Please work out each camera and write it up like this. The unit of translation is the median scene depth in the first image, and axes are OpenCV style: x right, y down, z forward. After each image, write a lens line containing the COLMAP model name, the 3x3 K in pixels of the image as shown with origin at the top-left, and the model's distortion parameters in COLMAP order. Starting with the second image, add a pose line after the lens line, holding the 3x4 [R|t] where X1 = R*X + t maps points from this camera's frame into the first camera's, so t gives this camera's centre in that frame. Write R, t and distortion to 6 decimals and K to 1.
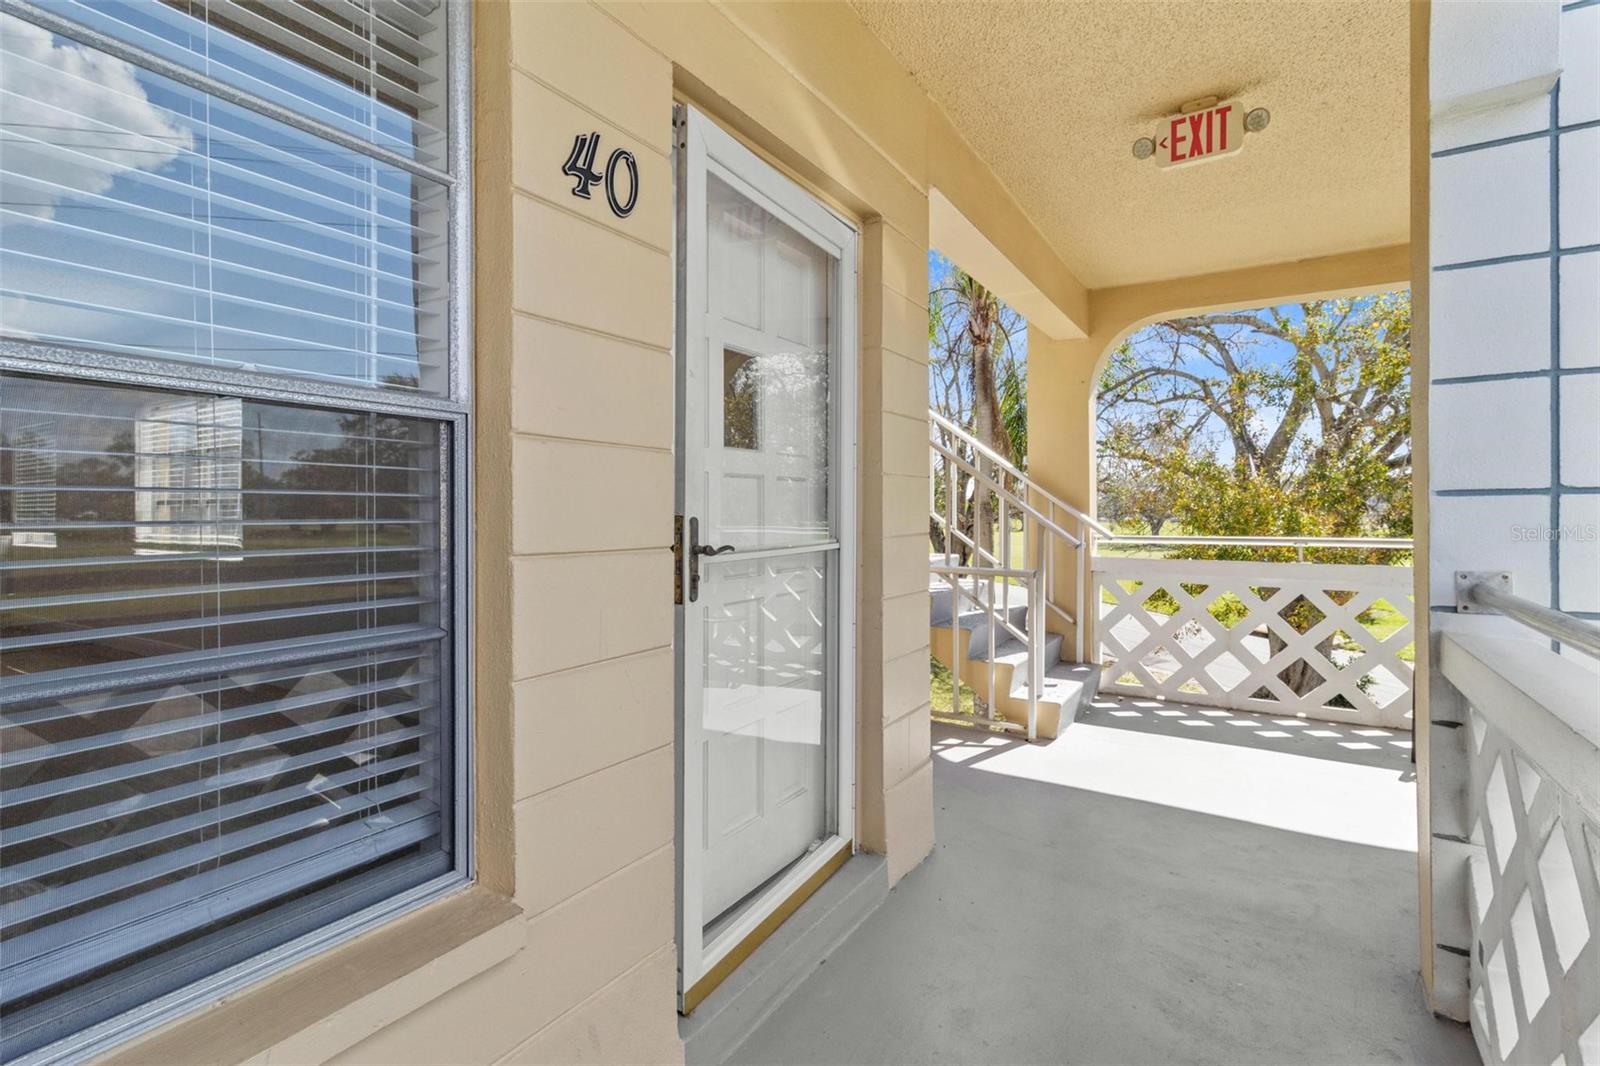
lens RADIAL K [[751.7, 0, 803.6], [0, 751.7, 520.4], [0, 0, 1]] dist [0.013629, 0.000830]
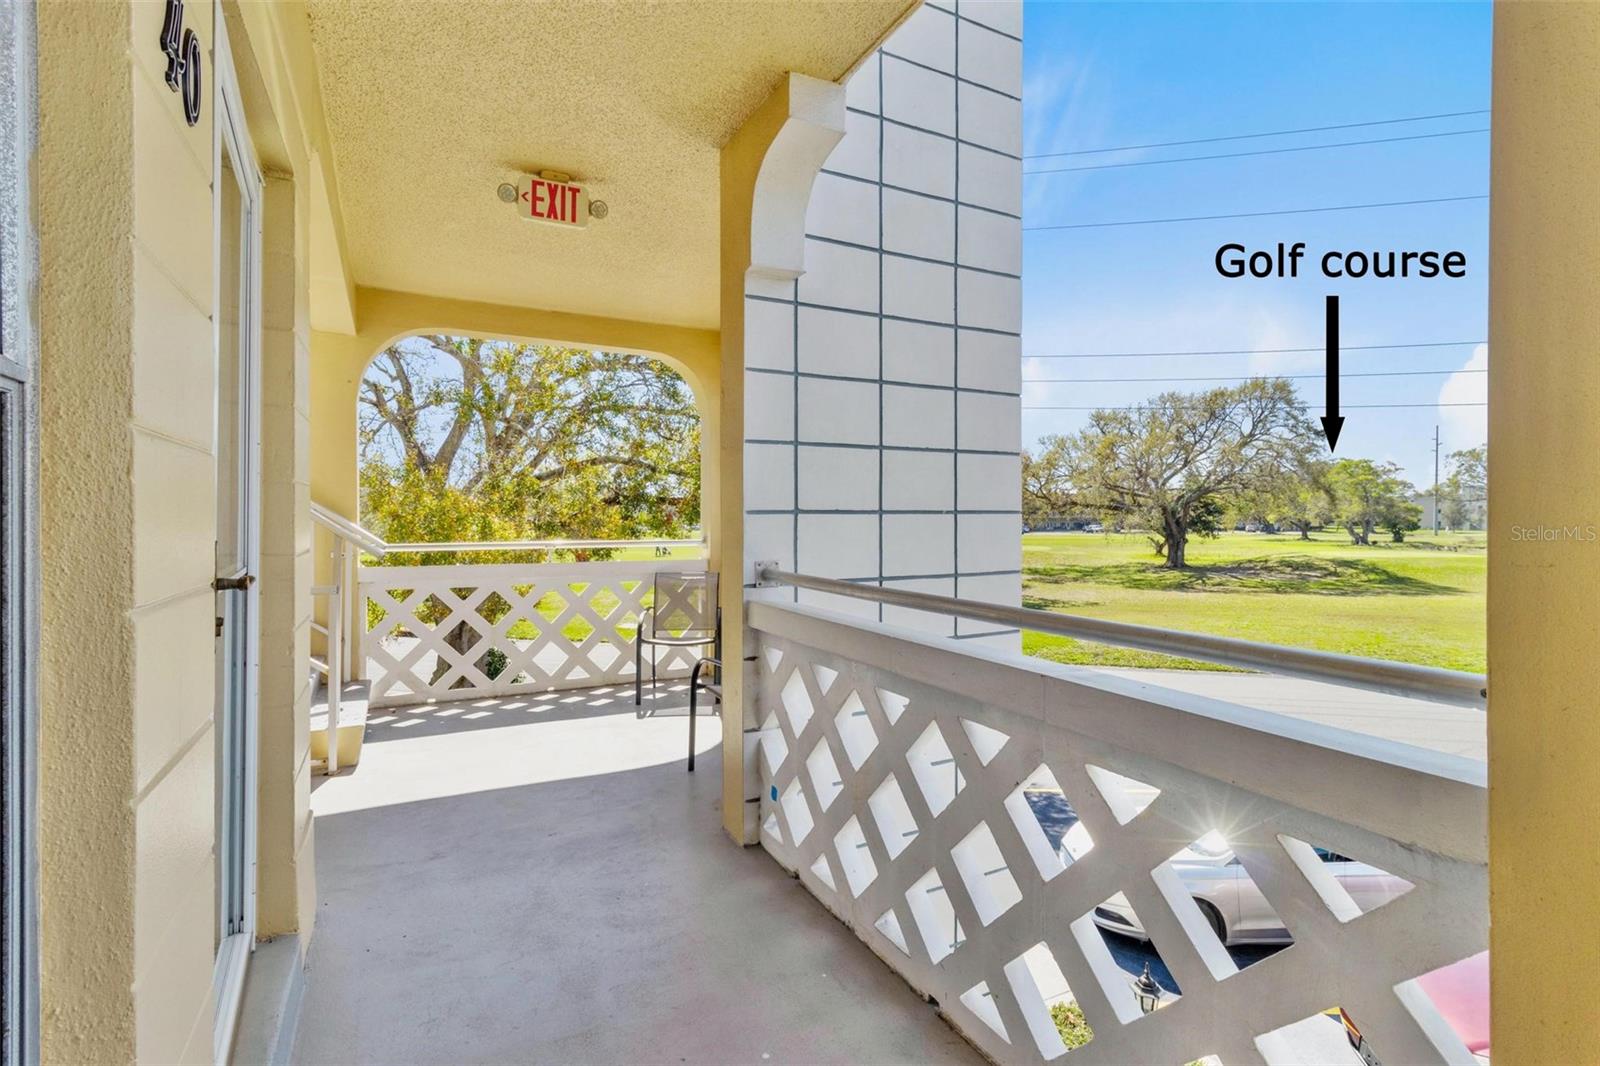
lens RADIAL K [[751.7, 0, 803.5], [0, 751.7, 529.2], [0, 0, 1]] dist [0.013629, 0.000830]
pose [[0.518455, -0.013444, 0.854999, -0.273915], [0.008782, 0.999907, 0.010397, -0.010302], [-0.855060, 0.002119, 0.518526, 0.062830]]
